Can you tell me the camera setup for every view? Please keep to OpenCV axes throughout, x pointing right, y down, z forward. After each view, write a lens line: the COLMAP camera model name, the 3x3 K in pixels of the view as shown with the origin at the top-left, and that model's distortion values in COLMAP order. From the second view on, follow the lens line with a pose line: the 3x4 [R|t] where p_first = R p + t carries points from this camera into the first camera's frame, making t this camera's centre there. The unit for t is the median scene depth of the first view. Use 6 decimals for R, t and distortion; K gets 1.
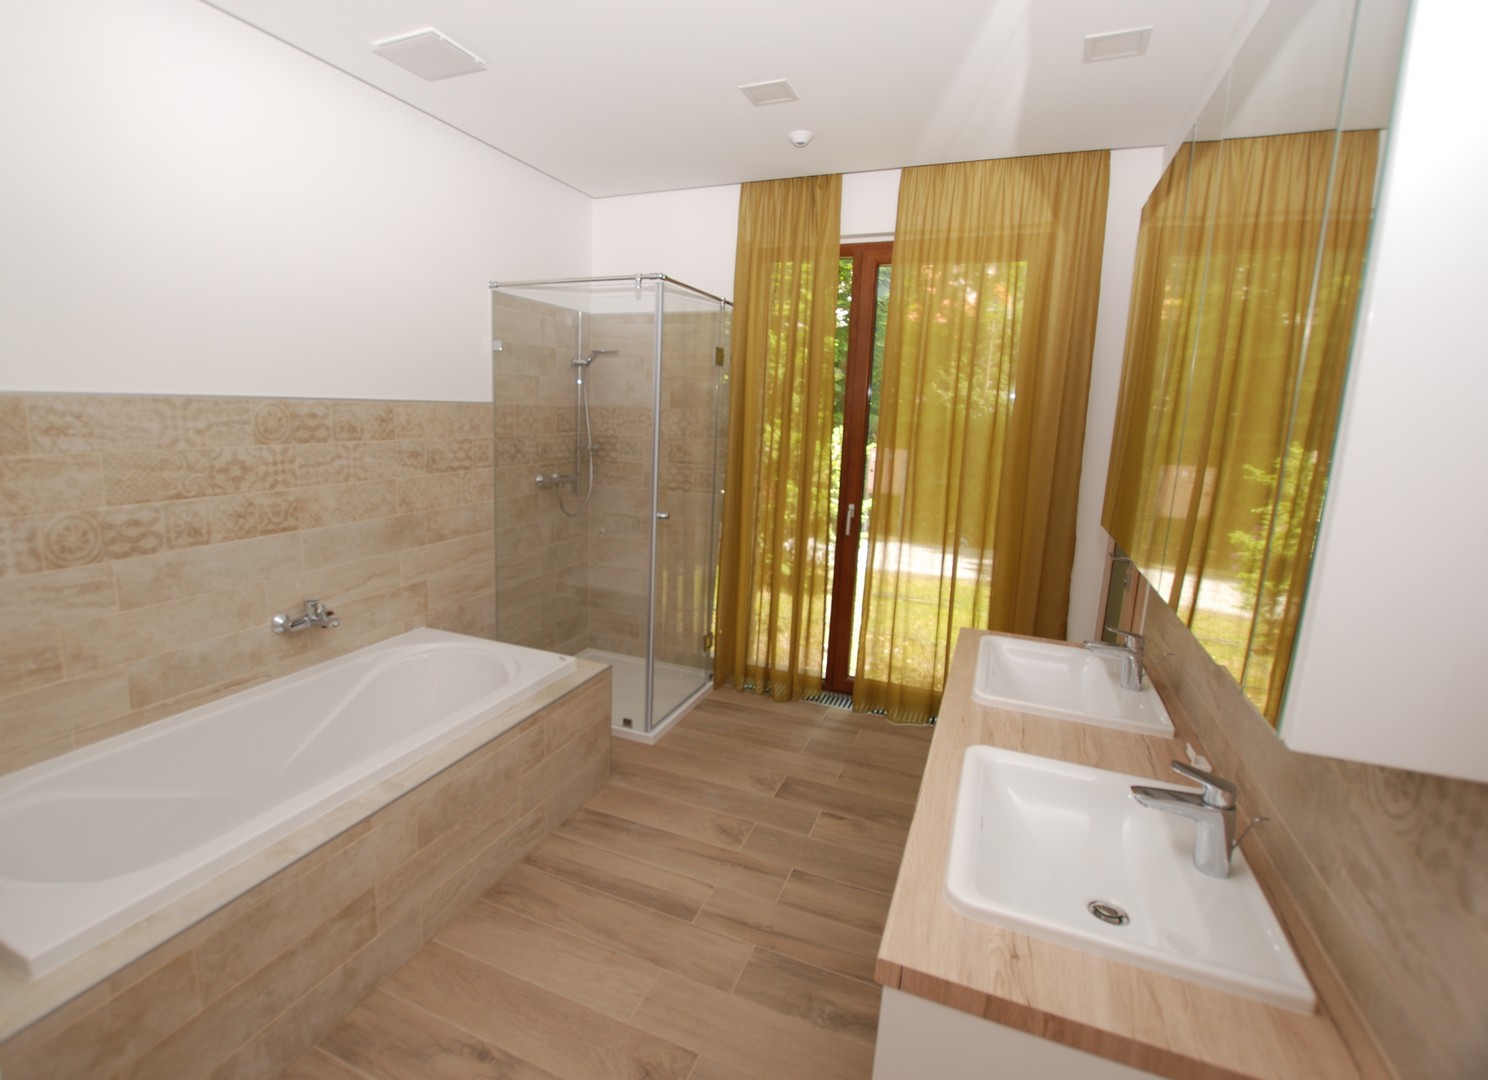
lens RADIAL K [[642.2, 0, 742.2], [0, 642.2, 537.9], [0, 0, 1]] dist [-0.022437, -0.000172]
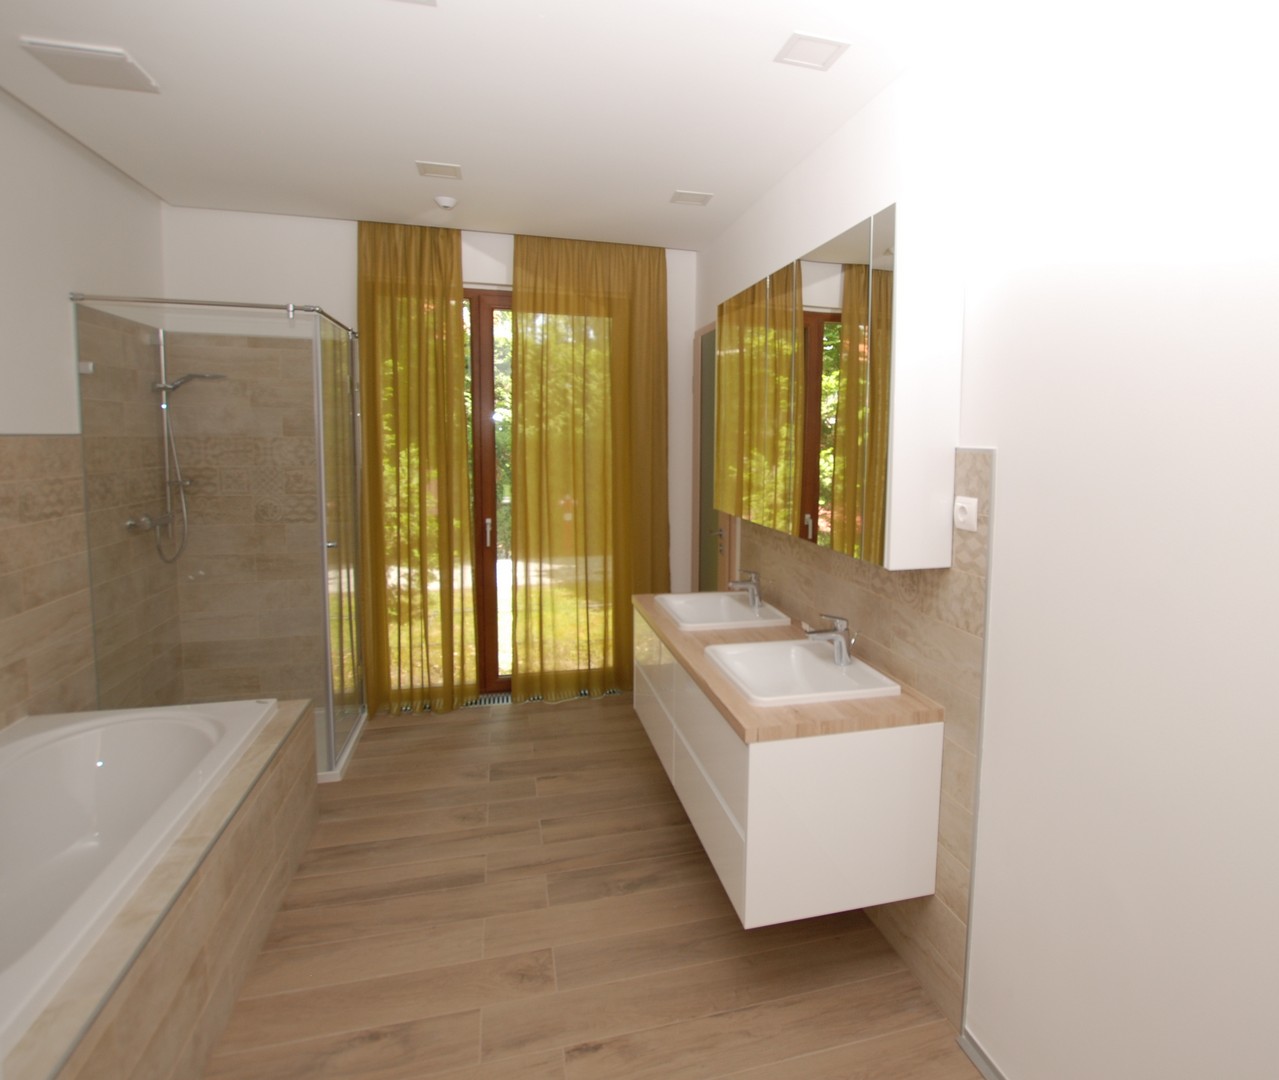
lens RADIAL K [[740.0, 0, 640.5], [0, 740.0, 534.4], [0, 0, 1]] dist [-0.037691, 0.008971]
pose [[0.803148, -0.097730, 0.587709, -0.383051], [0.128575, 0.991641, -0.010807, 0.023014], [-0.581740, 0.084245, 0.809001, -0.188567]]
